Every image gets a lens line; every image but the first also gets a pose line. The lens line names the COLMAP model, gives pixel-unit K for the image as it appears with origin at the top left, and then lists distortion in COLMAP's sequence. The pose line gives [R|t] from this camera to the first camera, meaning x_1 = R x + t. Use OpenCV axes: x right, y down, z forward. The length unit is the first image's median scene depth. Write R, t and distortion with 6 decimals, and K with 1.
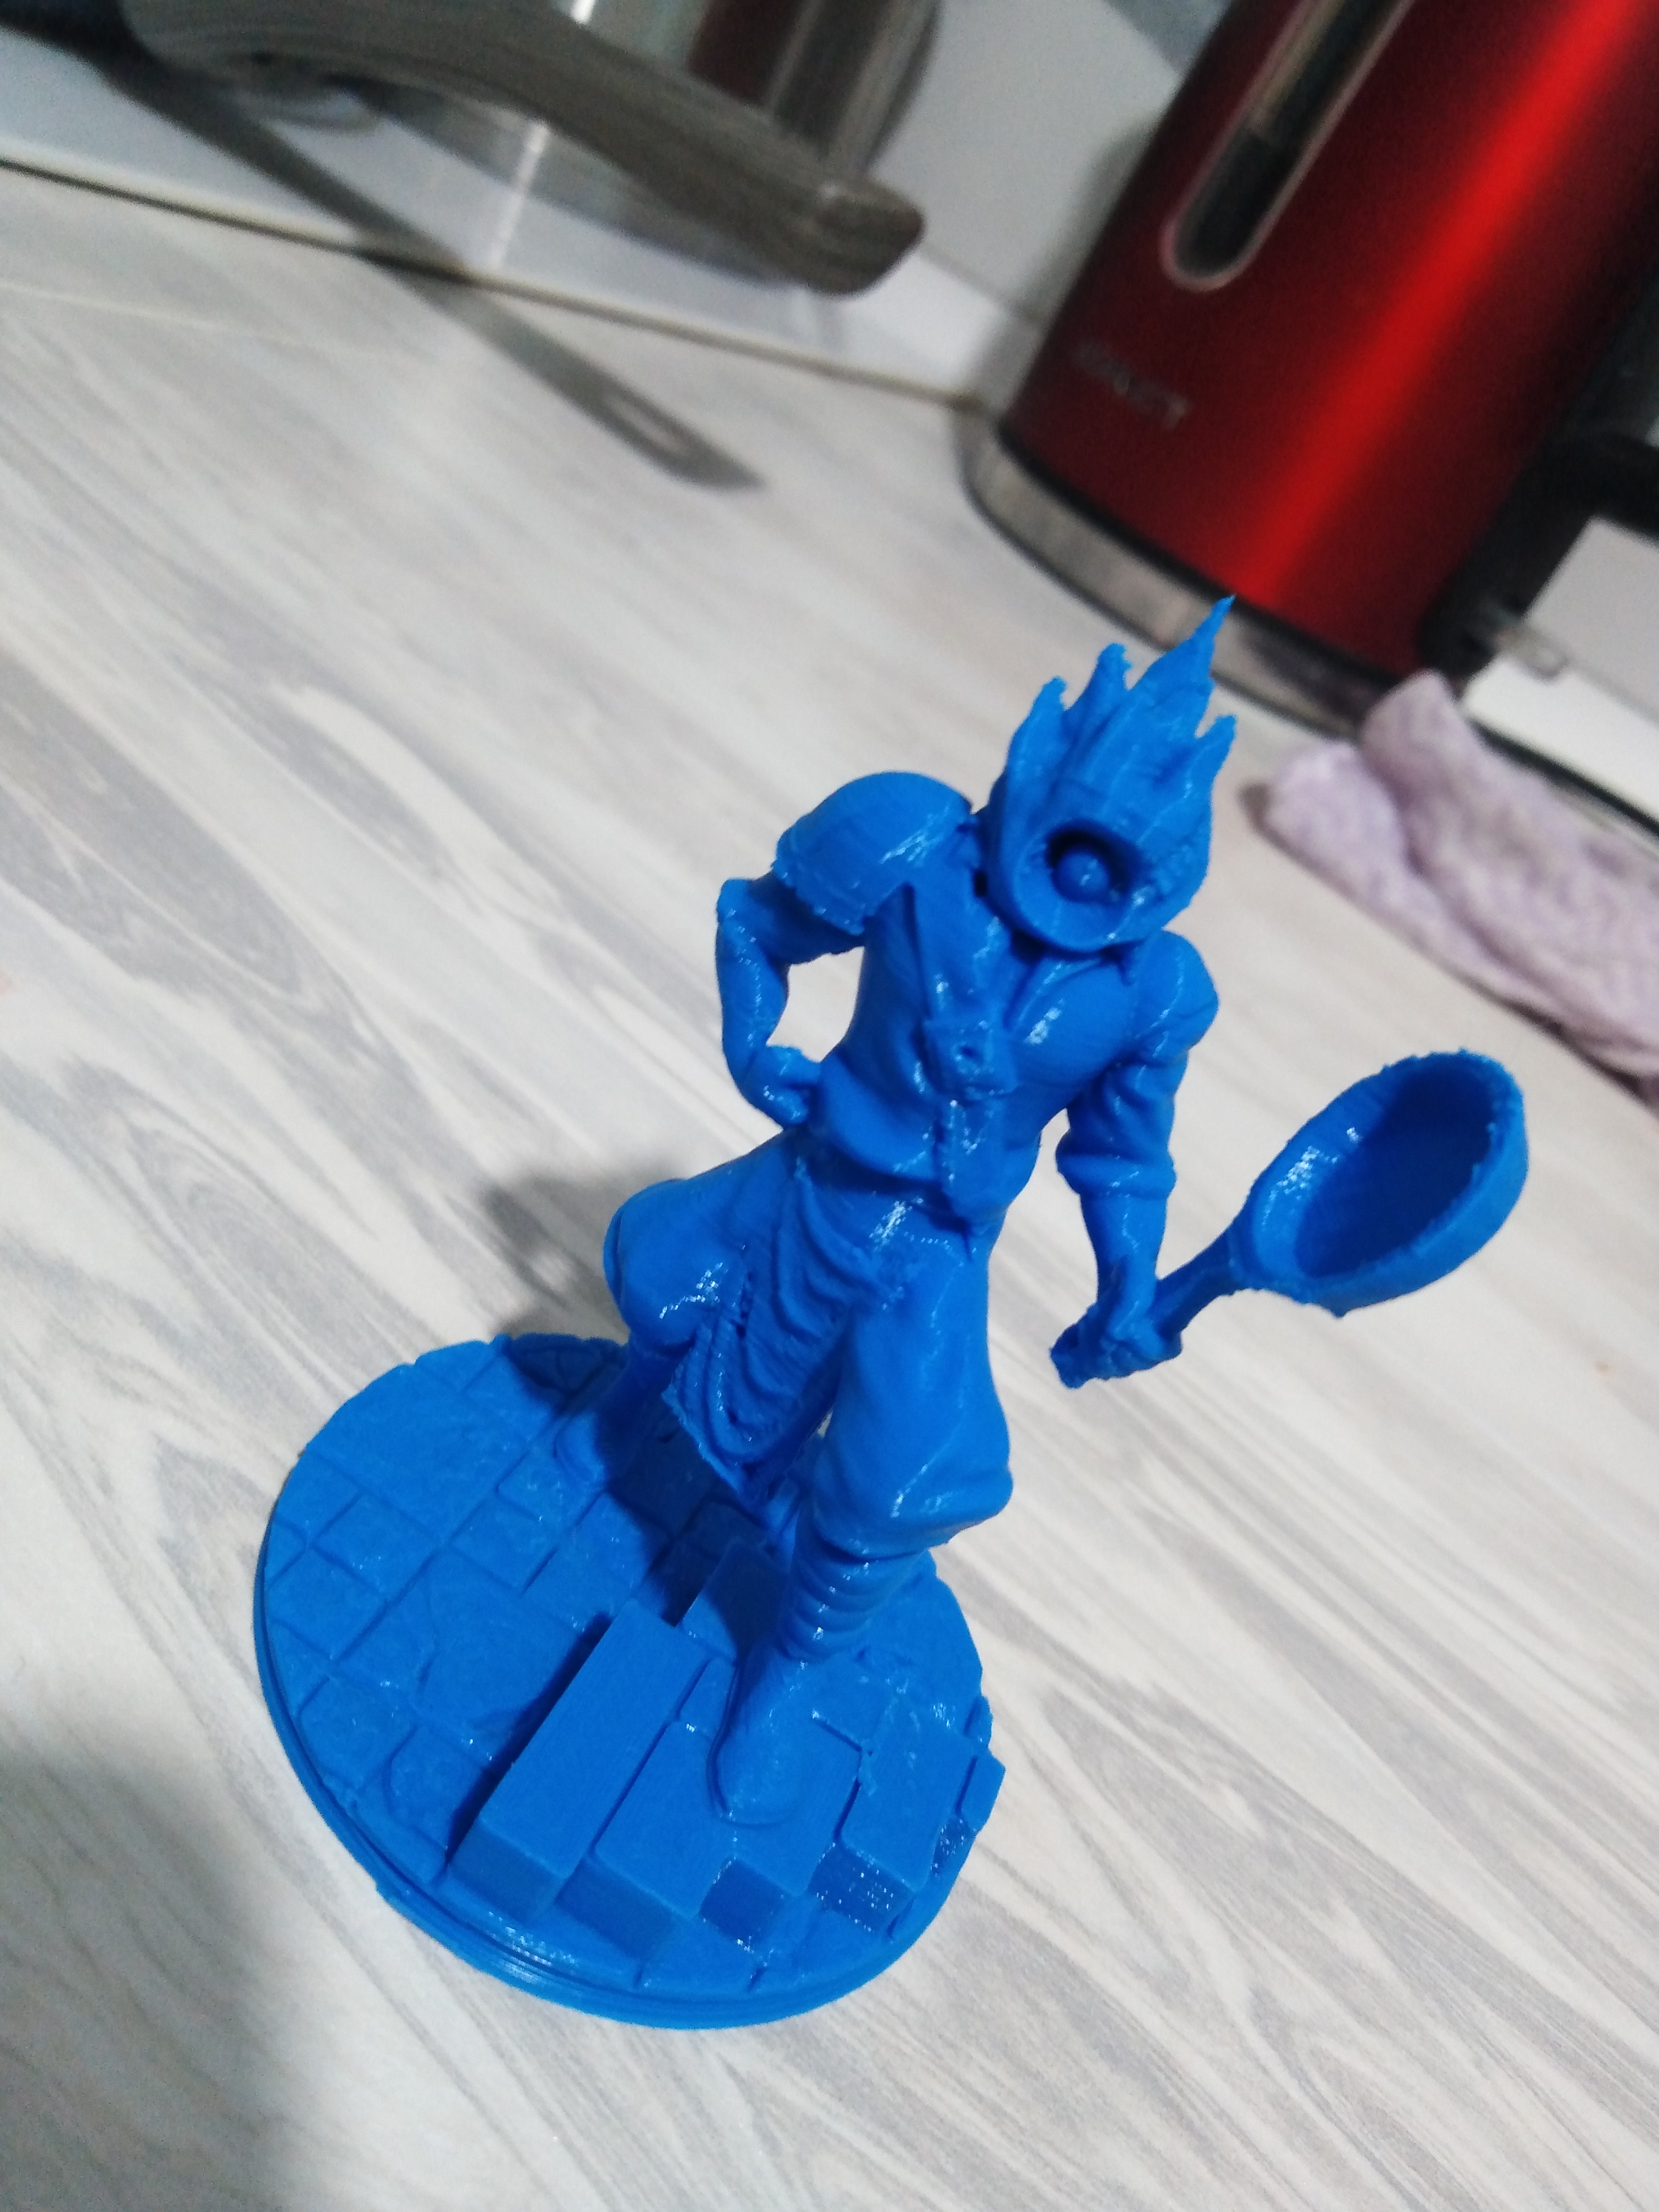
lens RADIAL K [[1672.4, 0, 829.5], [0, 1672.4, 1106.0], [0, 0, 1]] dist [-0.036428, -0.011397]
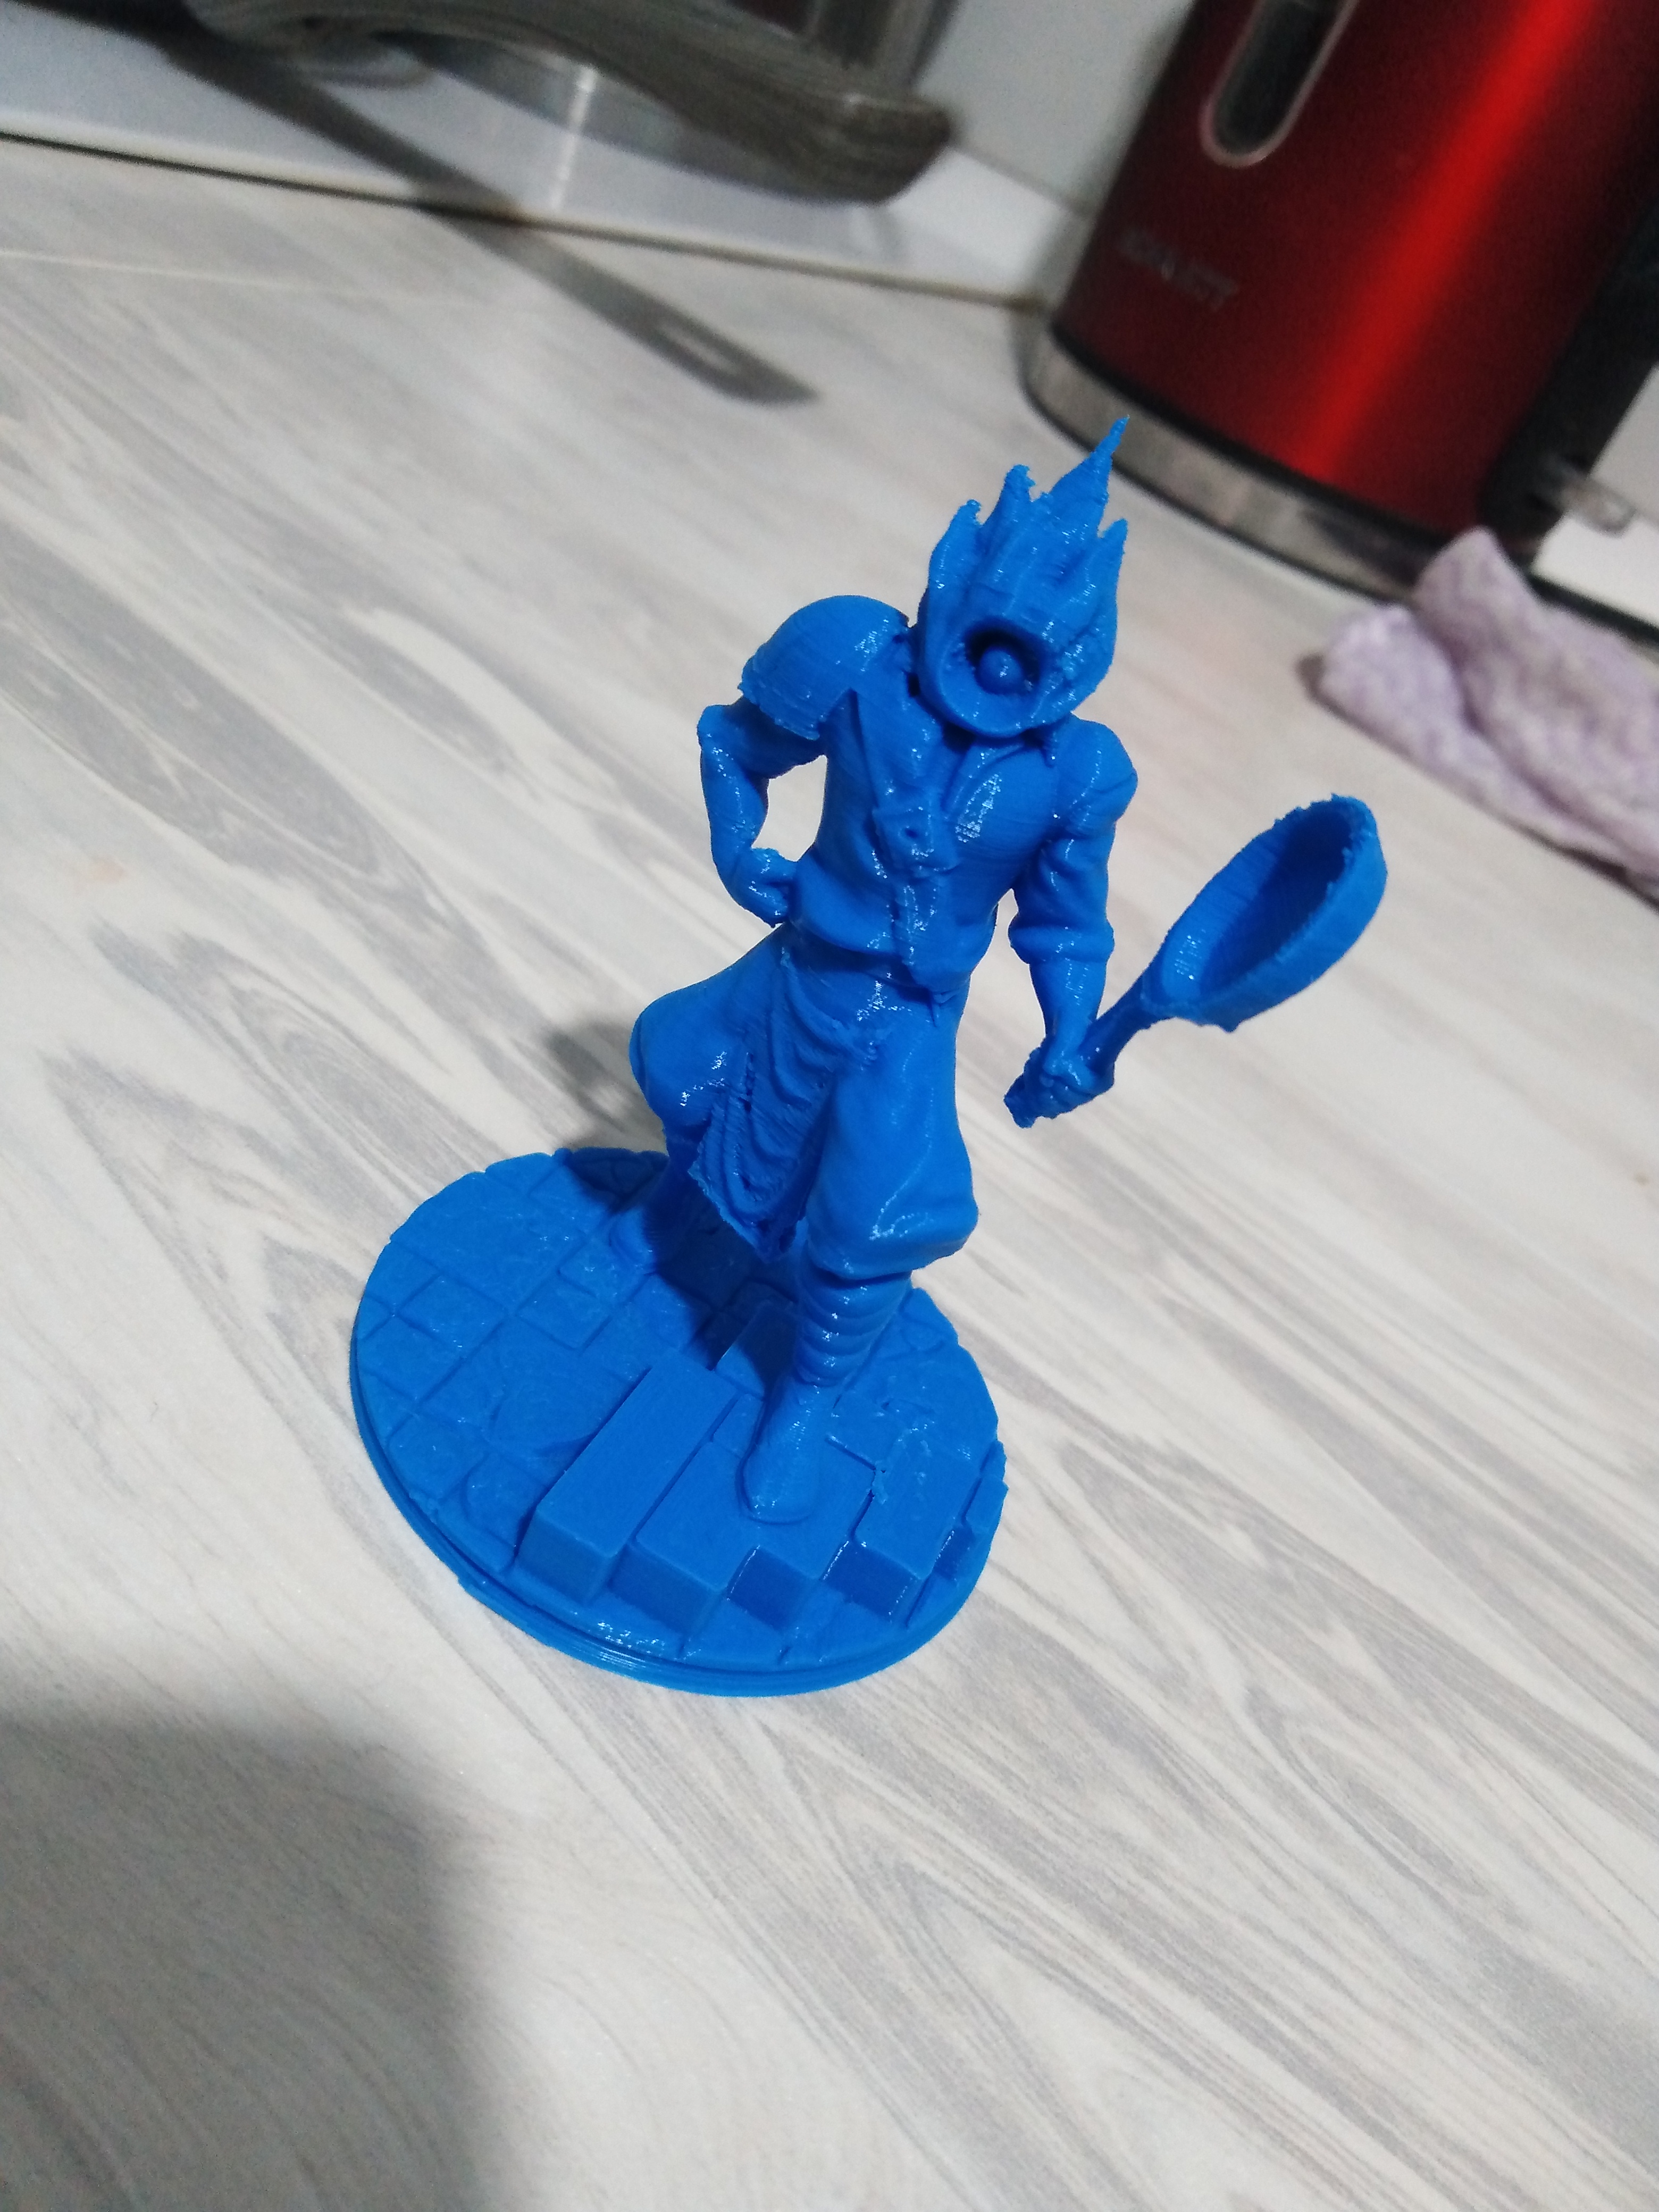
lens RADIAL K [[1649.3, 0, 829.5], [0, 1649.3, 1106.0], [0, 0, 1]] dist [-0.030741, -0.013972]
pose [[0.995768, -0.052895, -0.075149, 0.075960], [0.056139, 0.997550, 0.041743, 0.077691], [0.072756, -0.045785, 0.996298, -0.107423]]
